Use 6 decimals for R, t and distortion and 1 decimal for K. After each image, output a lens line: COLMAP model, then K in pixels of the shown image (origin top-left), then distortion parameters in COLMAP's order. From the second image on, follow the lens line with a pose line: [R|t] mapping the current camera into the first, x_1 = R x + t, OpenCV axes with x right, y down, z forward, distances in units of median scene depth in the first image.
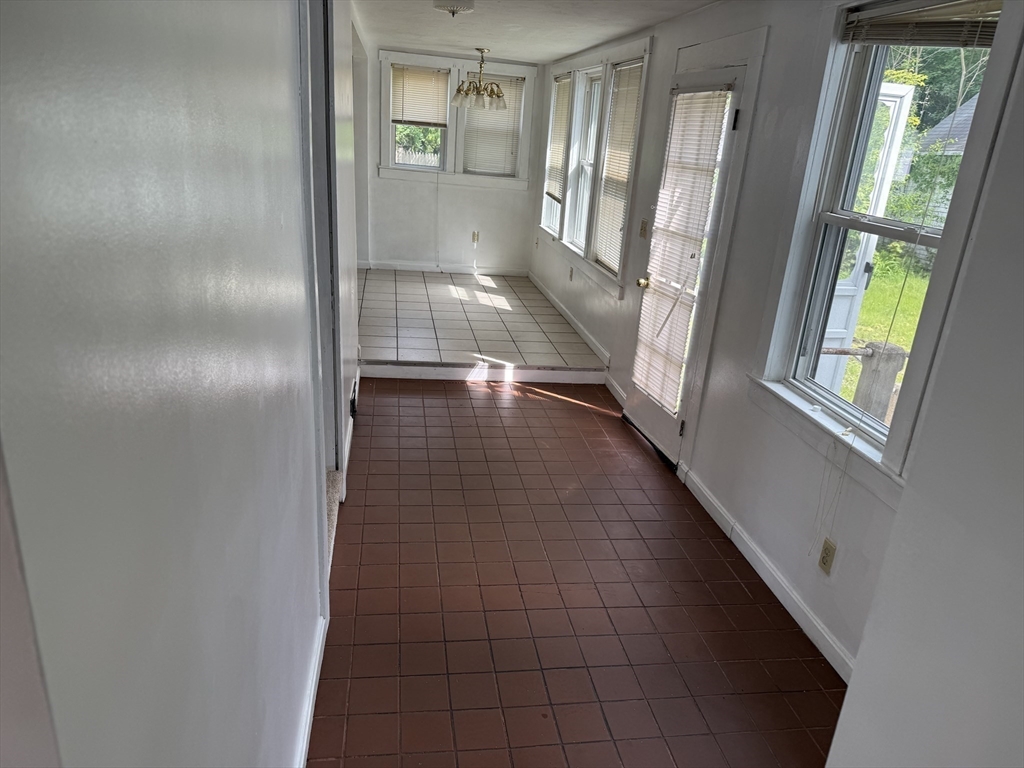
lens RADIAL K [[712.4, 0, 512.0], [0, 712.4, 384.0], [0, 0, 1]] dist [0.163276, -0.000753]
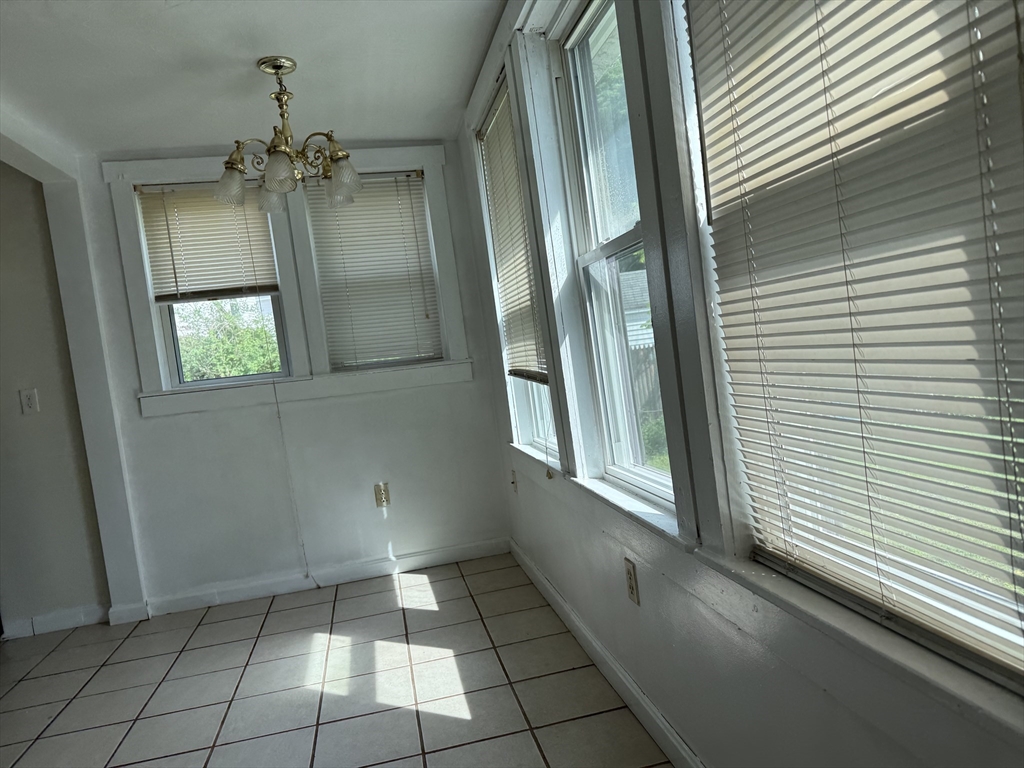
lens RADIAL K [[722.1, 0, 512.0], [0, 722.1, 384.0], [0, 0, 1]] dist [-0.004558, -0.002157]
pose [[0.979917, -0.196828, 0.031973, 0.032599], [0.197655, 0.937520, -0.286336, -0.129491], [0.026384, 0.286905, 0.957596, 0.568509]]
